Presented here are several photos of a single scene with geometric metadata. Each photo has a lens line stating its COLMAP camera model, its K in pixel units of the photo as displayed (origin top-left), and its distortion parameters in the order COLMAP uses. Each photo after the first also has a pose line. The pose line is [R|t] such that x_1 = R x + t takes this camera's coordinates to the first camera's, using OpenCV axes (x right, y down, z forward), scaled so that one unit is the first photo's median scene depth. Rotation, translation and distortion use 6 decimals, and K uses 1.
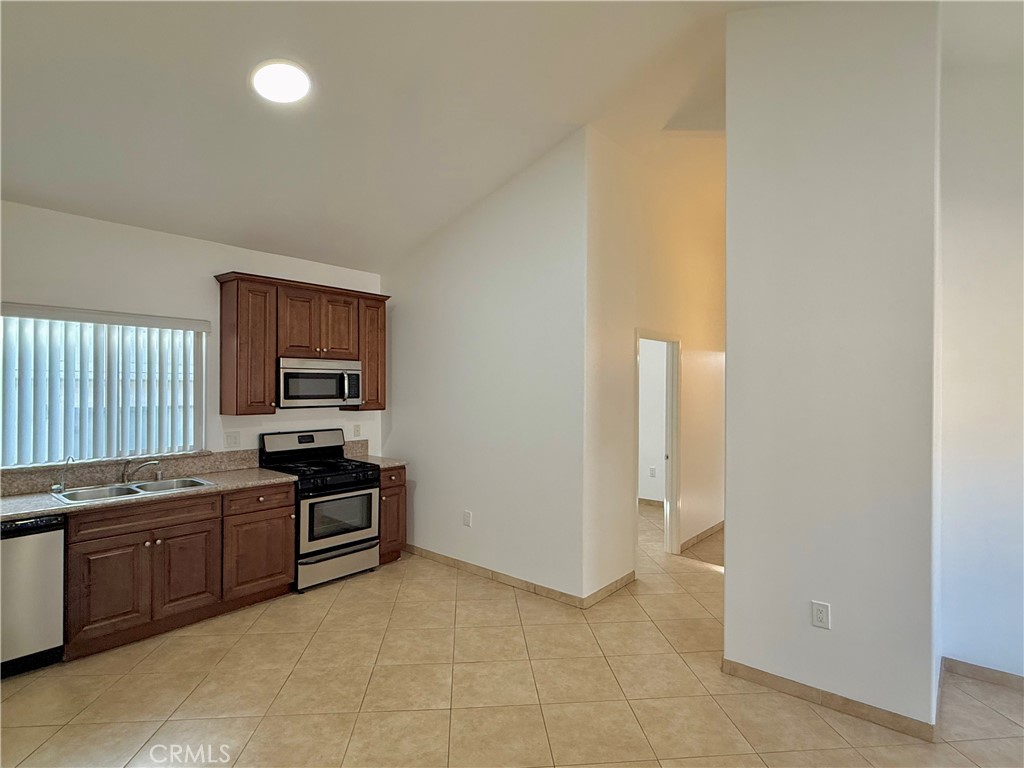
lens RADIAL K [[542.2, 0, 512.9], [0, 542.2, 385.4], [0, 0, 1]] dist [-0.002410, 0.000190]
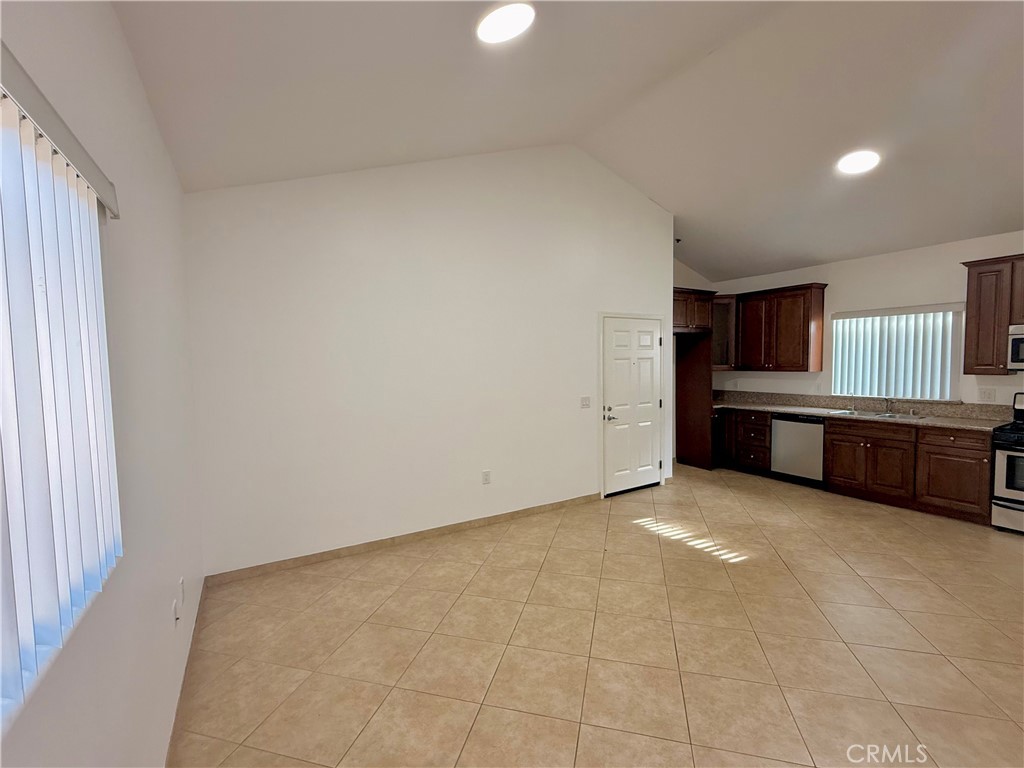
lens RADIAL K [[449.9, 0, 513.7], [0, 449.9, 383.9], [0, 0, 1]] dist [-0.000850, 0.000295]
pose [[-0.336032, 0.050607, -0.940490, 0.847779], [0.015171, 0.998717, 0.048319, 0.009615], [0.941728, 0.001969, -0.336368, 0.350496]]
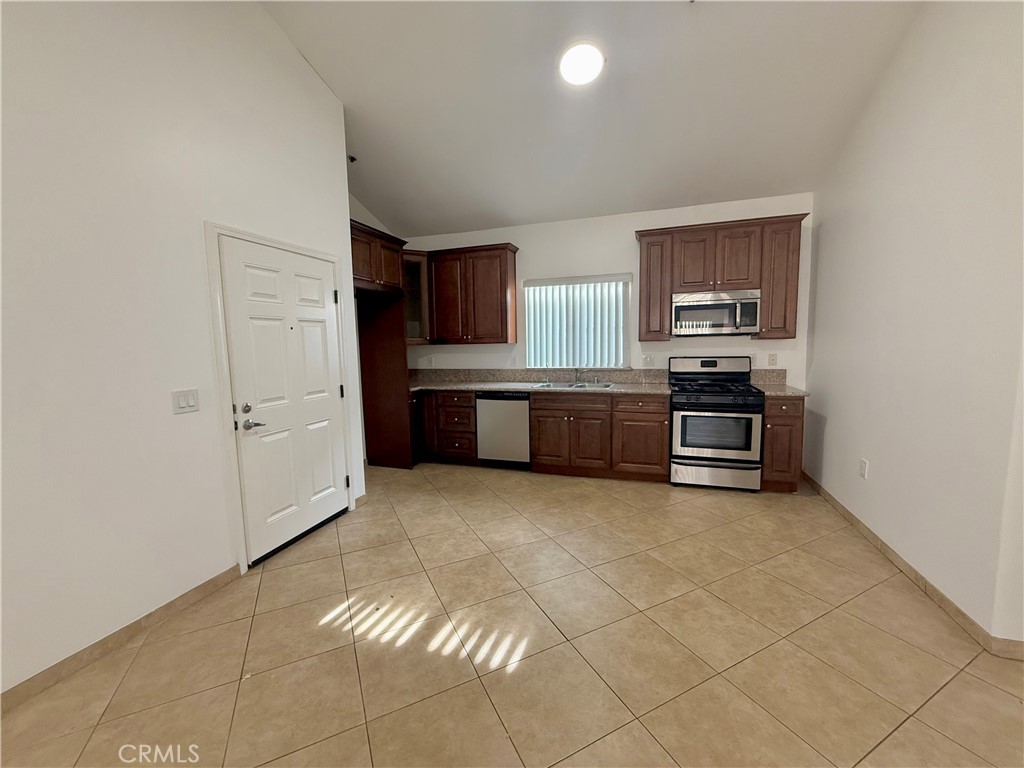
lens RADIAL K [[407.4, 0, 510.9], [0, 407.4, 383.7], [0, 0, 1]] dist [-0.000634, 0.000522]
pose [[0.362406, 0.083306, -0.928290, 0.316246], [0.022971, 0.994896, 0.098252, 0.052822], [0.931737, -0.056931, 0.358643, 0.335671]]
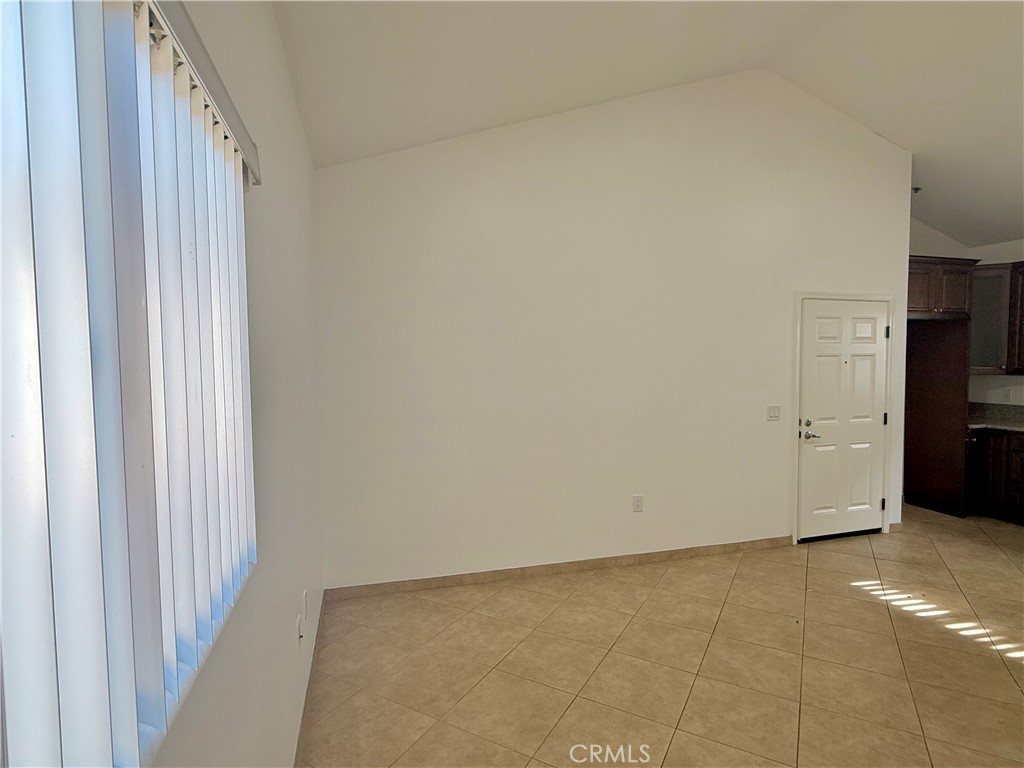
lens RADIAL K [[538.5, 0, 515.9], [0, 538.5, 385.3], [0, 0, 1]] dist [0.000581, -0.000142]
pose [[-0.563694, 0.037559, -0.825129, 0.830352], [0.004667, 0.999095, 0.042289, 0.016116], [0.825970, 0.019987, -0.563359, 0.307164]]
